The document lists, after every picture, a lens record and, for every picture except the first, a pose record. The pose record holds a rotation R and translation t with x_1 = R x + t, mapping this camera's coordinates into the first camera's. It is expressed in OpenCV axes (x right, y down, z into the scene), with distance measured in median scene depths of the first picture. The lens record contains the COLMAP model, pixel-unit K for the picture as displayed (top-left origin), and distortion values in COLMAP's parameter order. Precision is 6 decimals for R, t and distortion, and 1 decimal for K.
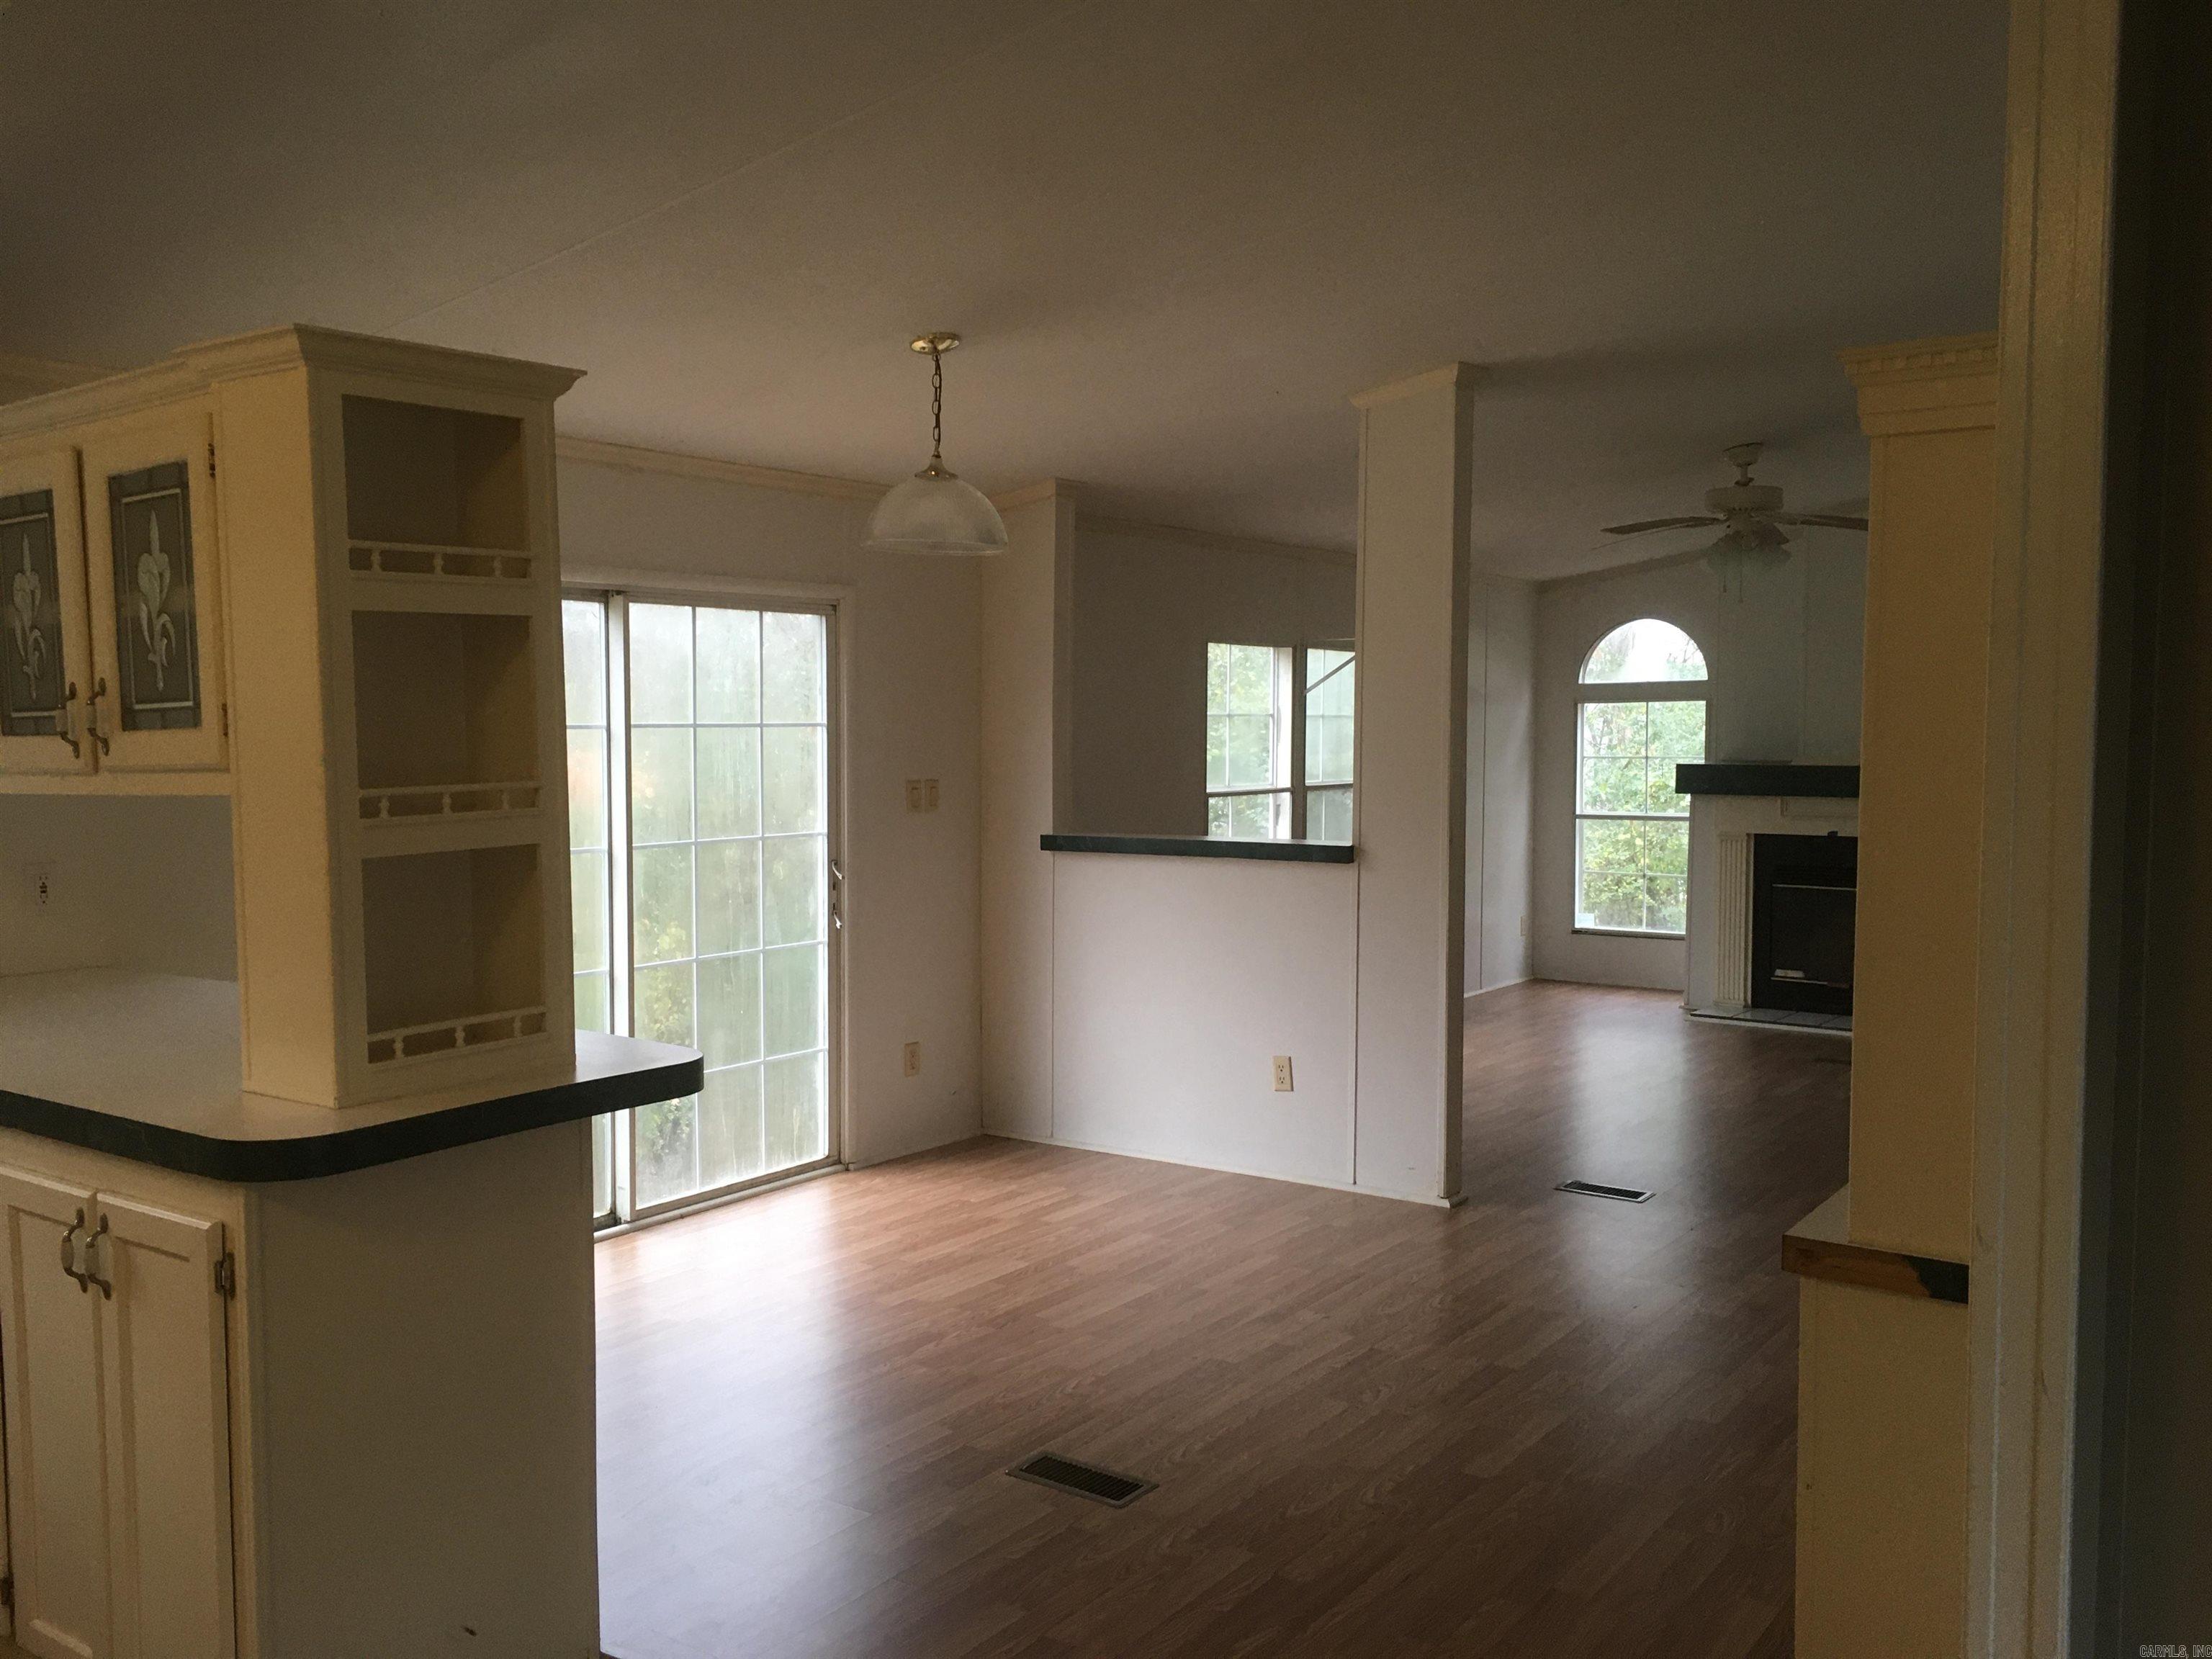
lens RADIAL K [[1838.5, 0, 1102.2], [0, 1838.5, 836.5], [0, 0, 1]] dist [0.063809, -0.075164]
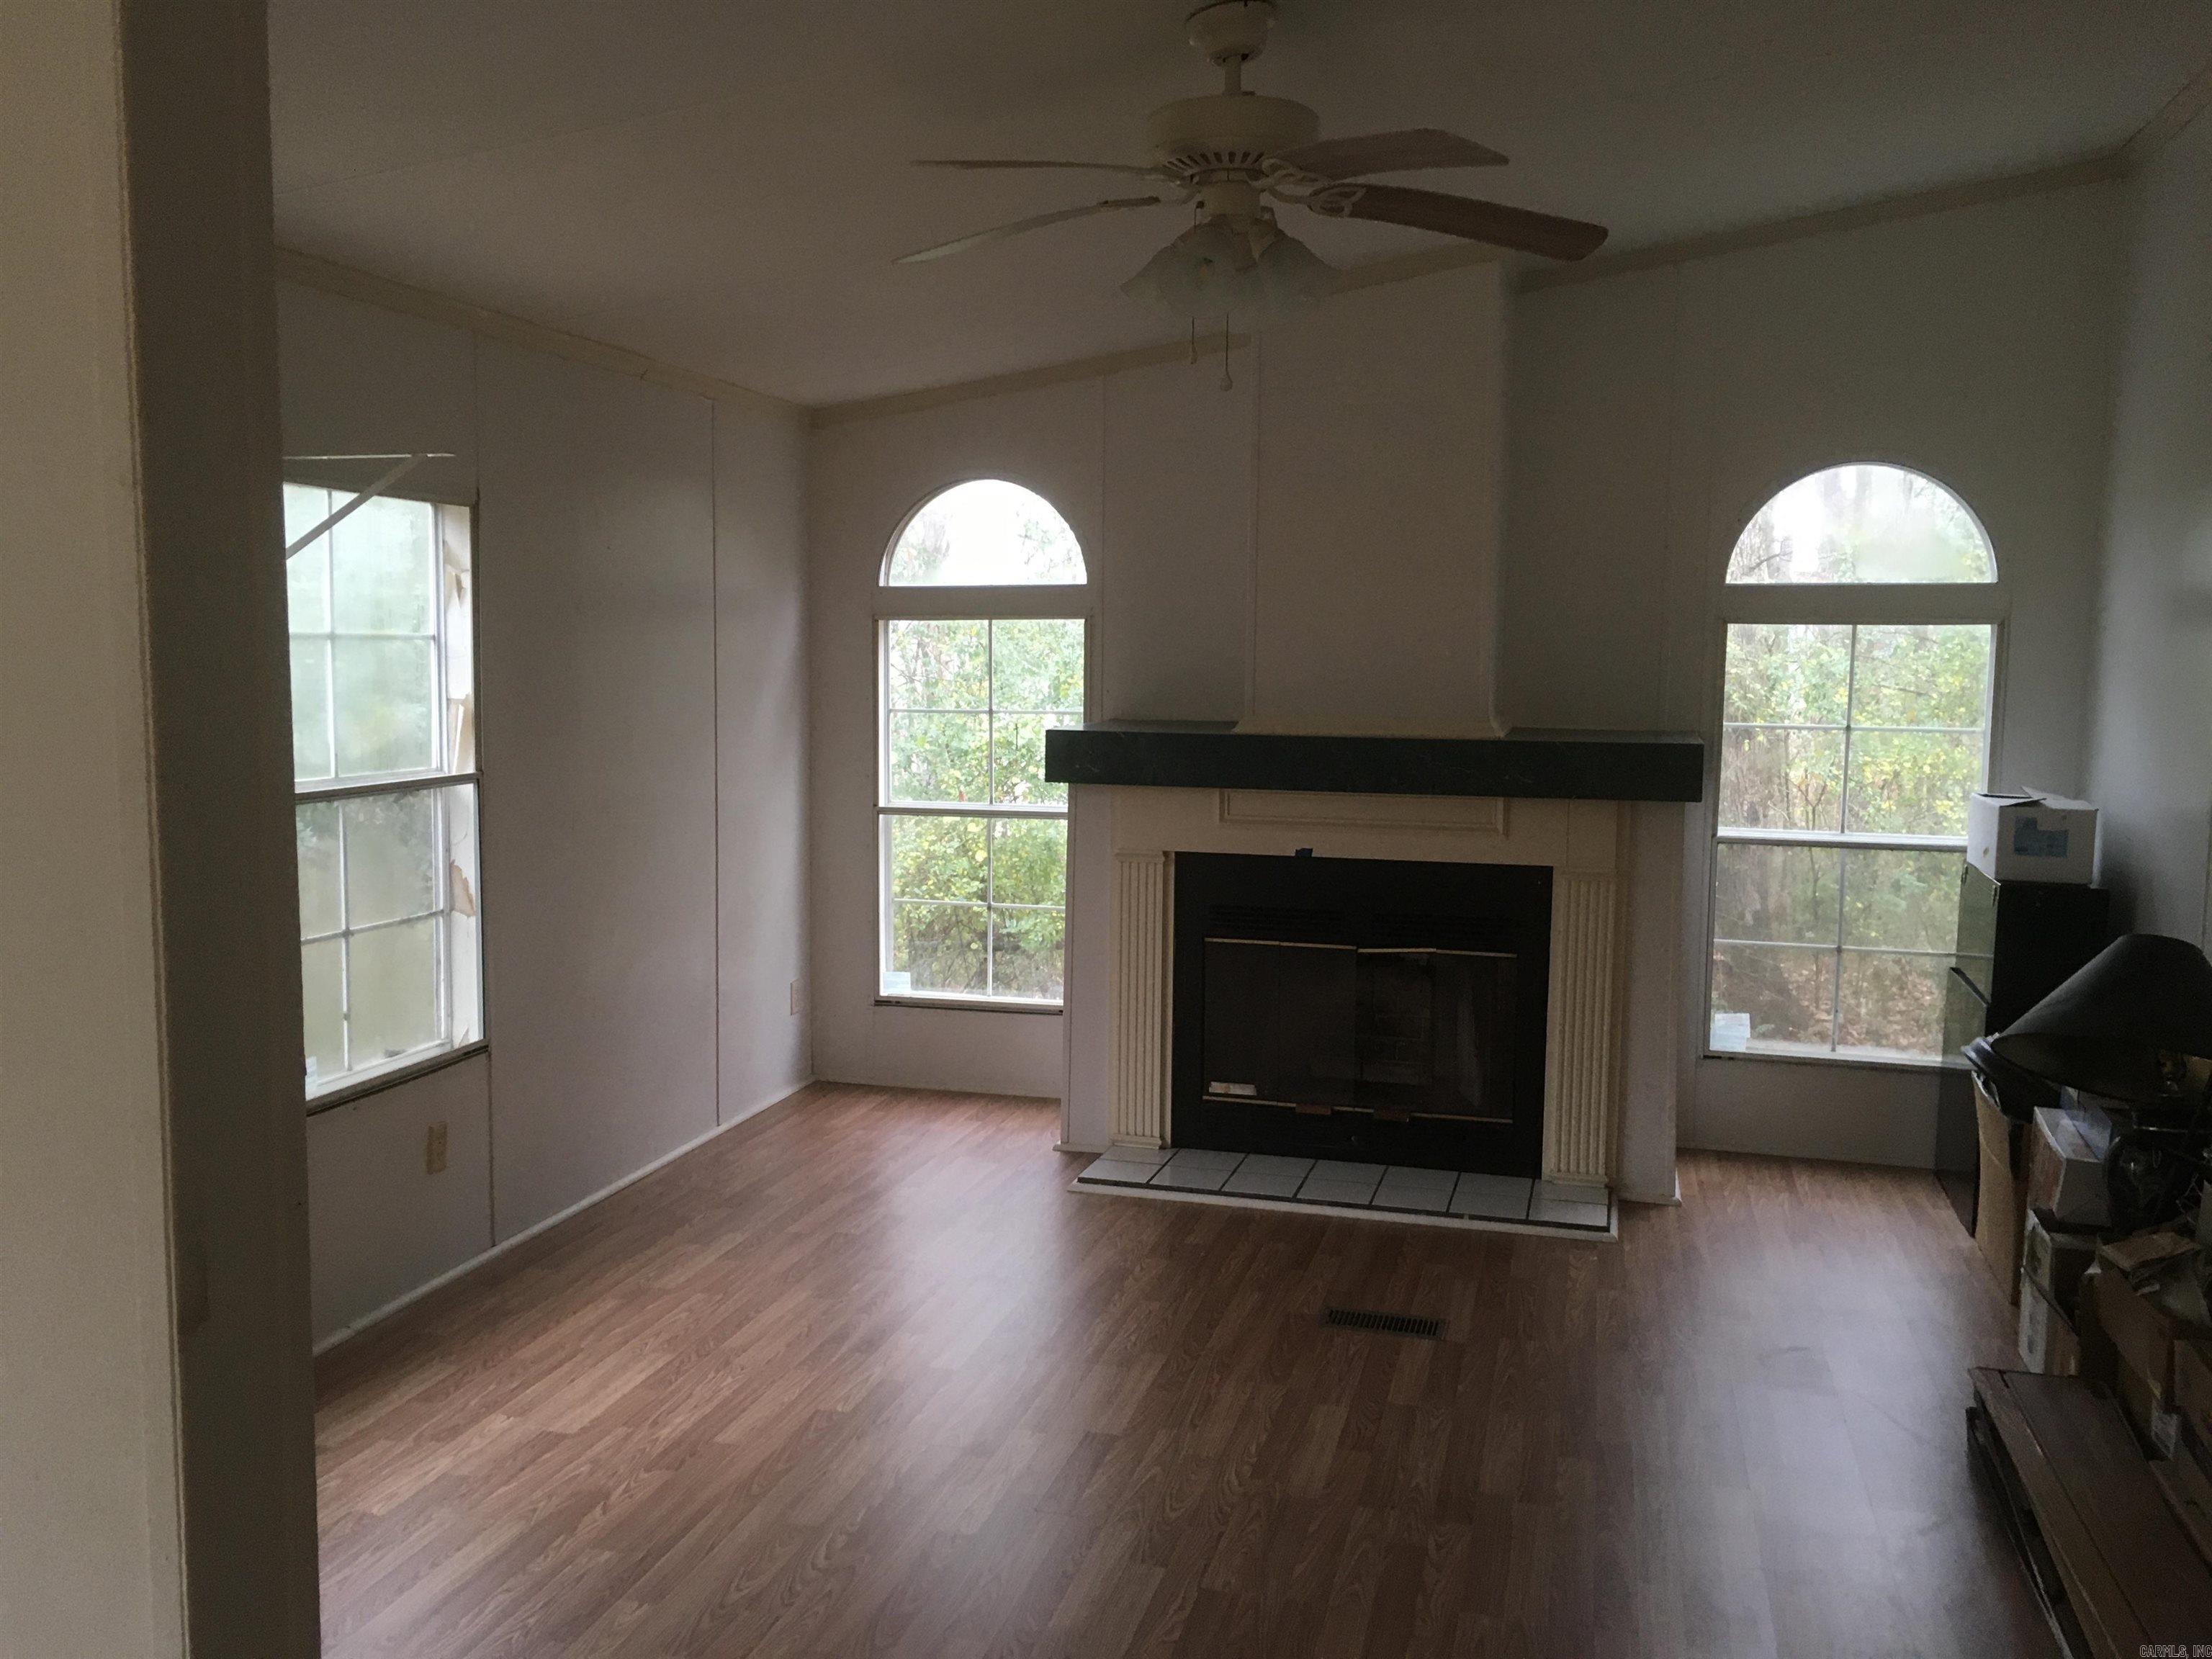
lens RADIAL K [[1838.5, 0, 1102.2], [0, 1838.5, 836.5], [0, 0, 1]] dist [0.063809, -0.075164]
pose [[0.934111, -0.027543, 0.355920, 0.114422], [0.011195, 0.998789, 0.047909, -0.030713], [-0.356808, -0.040768, 0.933288, 0.426566]]
